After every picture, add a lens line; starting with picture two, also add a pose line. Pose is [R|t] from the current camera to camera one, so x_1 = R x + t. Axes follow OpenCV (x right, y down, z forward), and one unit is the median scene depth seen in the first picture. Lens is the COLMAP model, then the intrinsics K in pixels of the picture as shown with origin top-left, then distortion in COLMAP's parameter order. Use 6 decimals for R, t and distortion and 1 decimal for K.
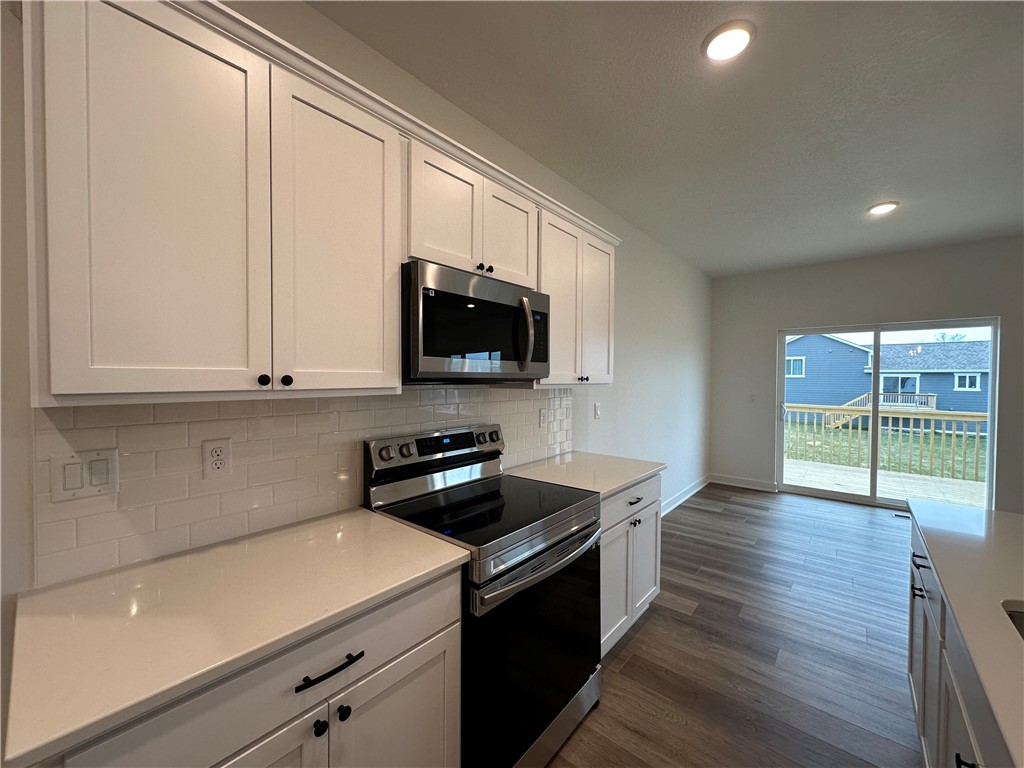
lens RADIAL K [[406.0, 0, 511.0], [0, 406.0, 383.7], [0, 0, 1]] dist [-0.002939, 0.000618]
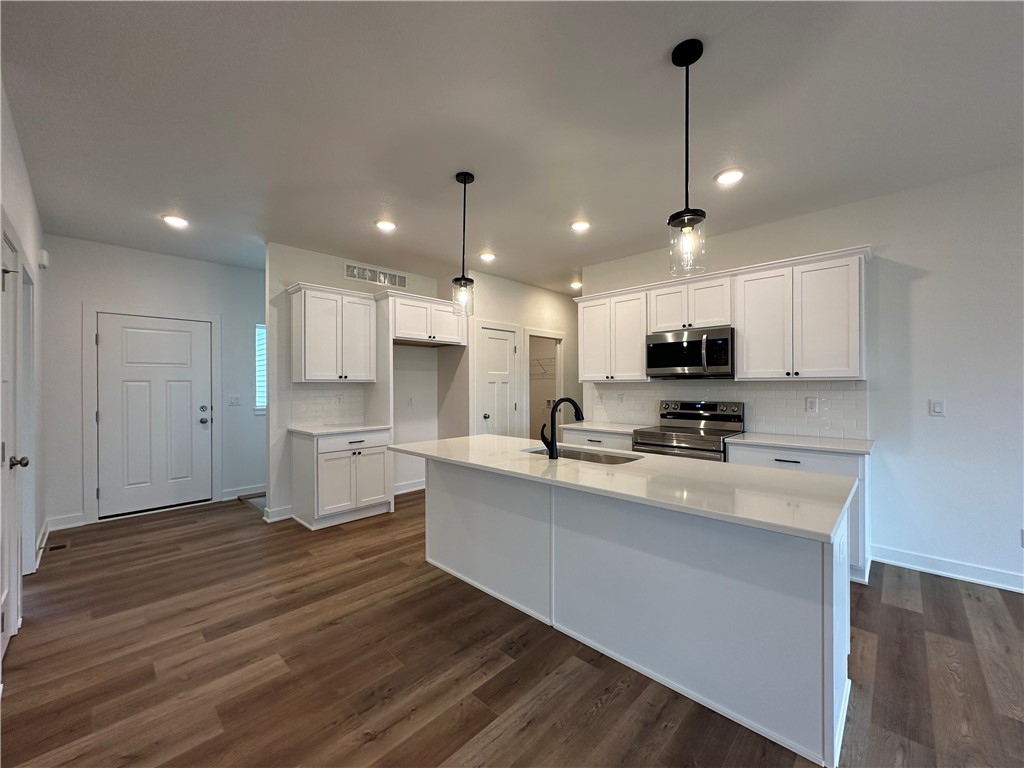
lens RADIAL K [[406.0, 0, 512.3], [0, 406.0, 382.2], [0, 0, 1]] dist [-0.002939, 0.000618]
pose [[-0.061768, -0.014211, -0.997989, 1.479346], [-0.014757, 0.999802, -0.013324, 0.045229], [0.997981, 0.013904, -0.061966, 0.126704]]
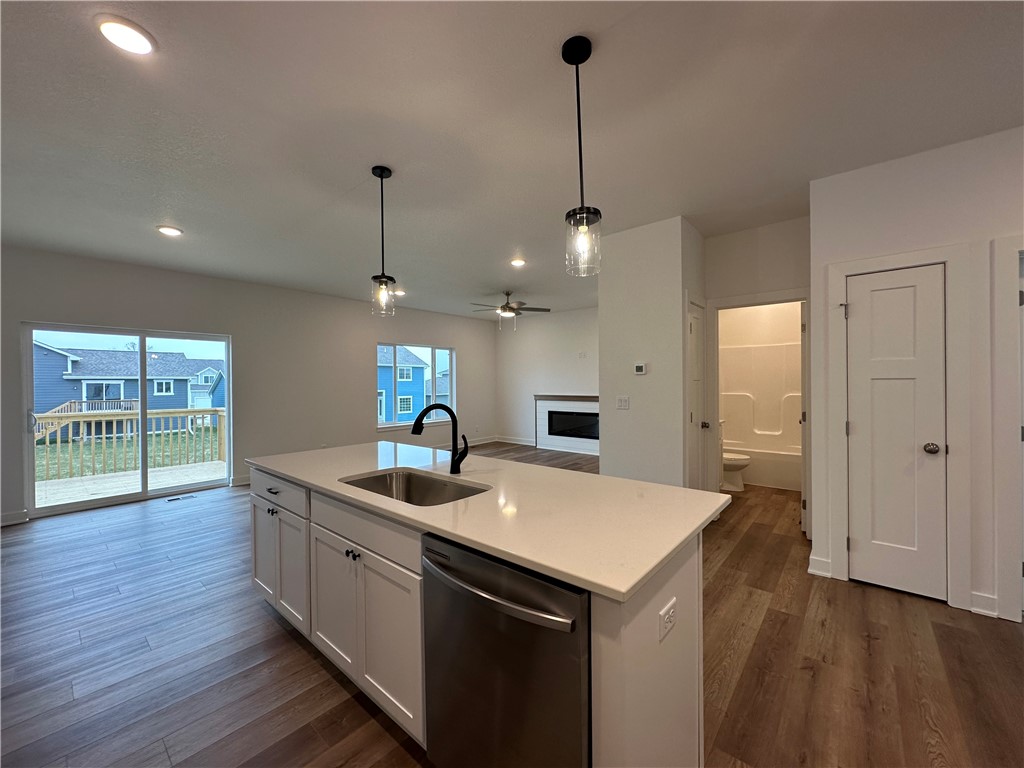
lens RADIAL K [[406.0, 0, 512.9], [0, 406.0, 383.0], [0, 0, 1]] dist [-0.002939, 0.000618]
pose [[0.000252, -0.006588, 0.999978, -0.306715], [0.026790, 0.999619, 0.006579, 0.024374], [-0.999641, 0.026788, 0.000428, 0.043999]]
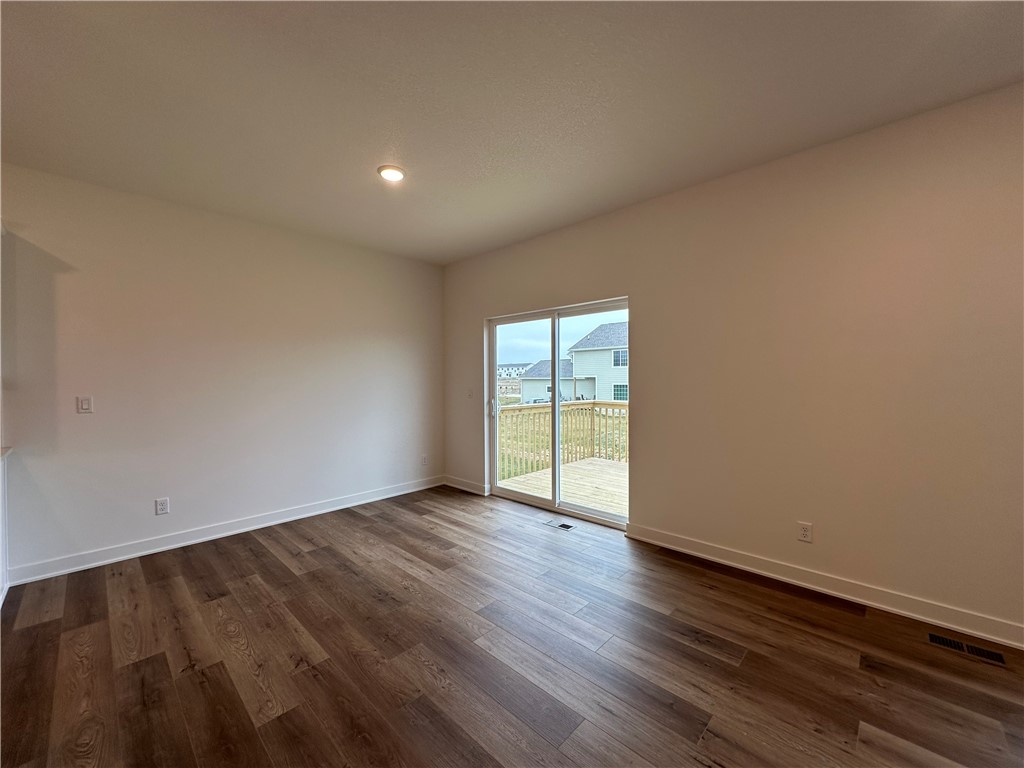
lens RADIAL K [[406.0, 0, 511.6], [0, 406.0, 383.6], [0, 0, 1]] dist [-0.002939, 0.000618]
pose [[0.998382, -0.009710, -0.056024, 1.545753], [0.009166, 0.999908, -0.009950, 0.046896], [0.056115, 0.009420, 0.998380, 0.165940]]
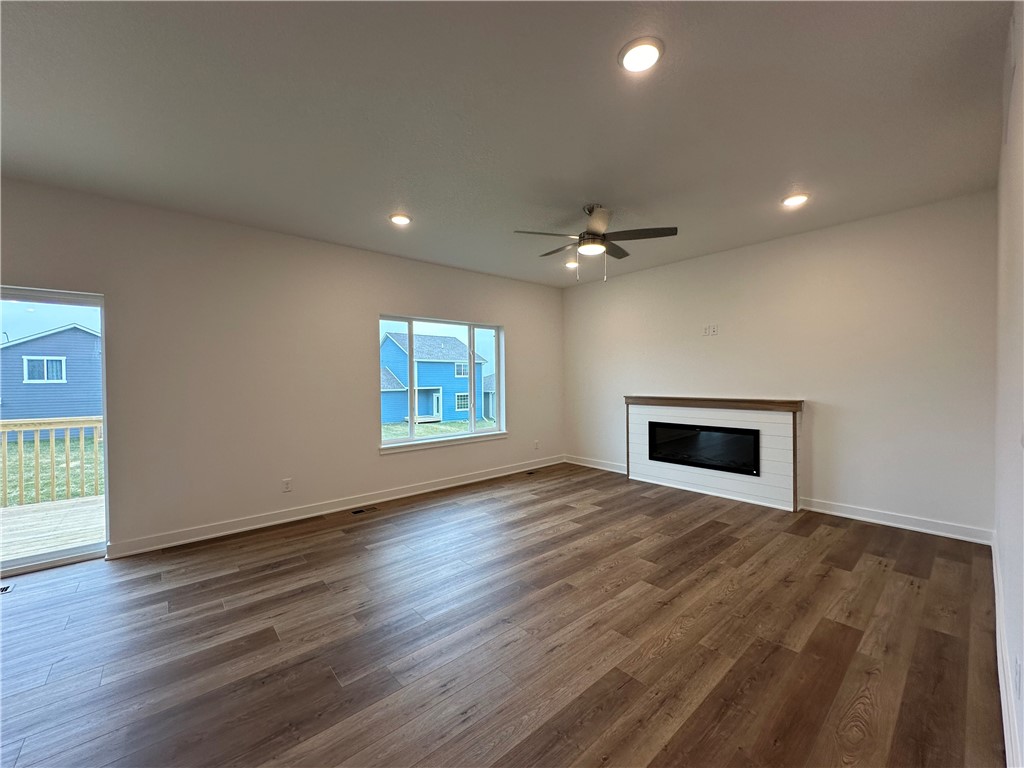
lens RADIAL K [[406.0, 0, 514.0], [0, 406.0, 382.3], [0, 0, 1]] dist [-0.002939, 0.000618]
pose [[0.144016, -0.013988, 0.989476, 0.820565], [0.031132, 0.999469, 0.009598, 0.037027], [-0.989085, 0.029422, 0.144375, 0.140514]]
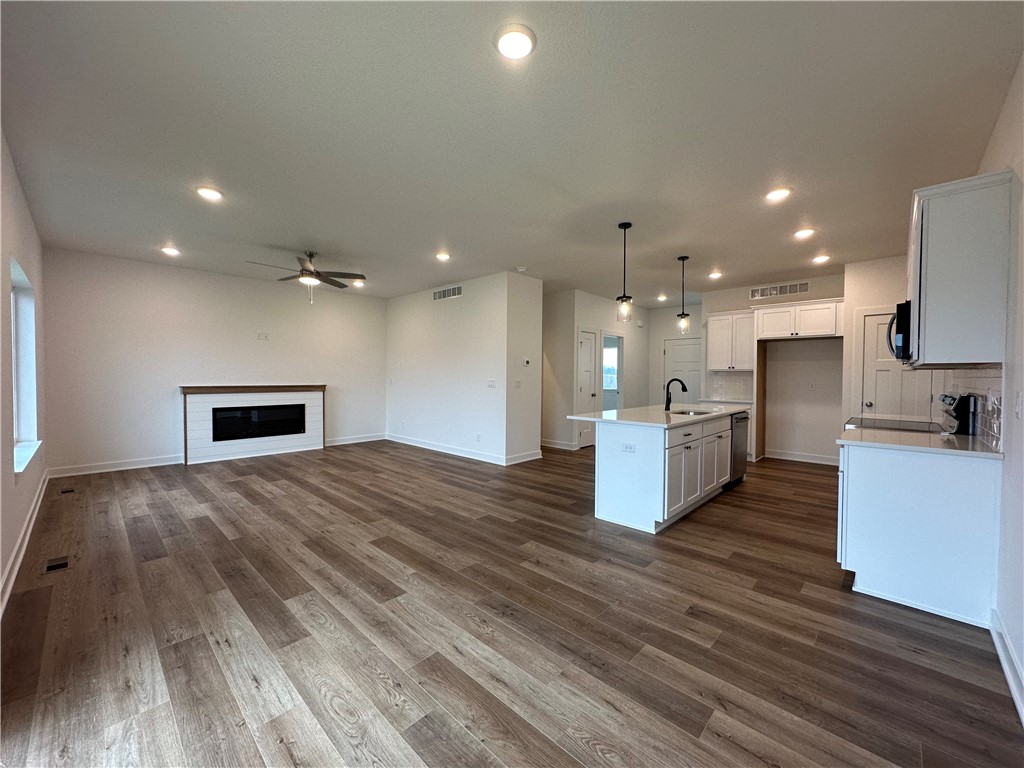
lens RADIAL K [[406.0, 0, 513.2], [0, 406.0, 384.6], [0, 0, 1]] dist [-0.002939, 0.000618]
pose [[-0.998782, -0.012514, 0.047735, 1.120097], [-0.010545, 0.999091, 0.041294, 0.027880], [-0.048208, 0.040740, -0.998006, 2.004185]]
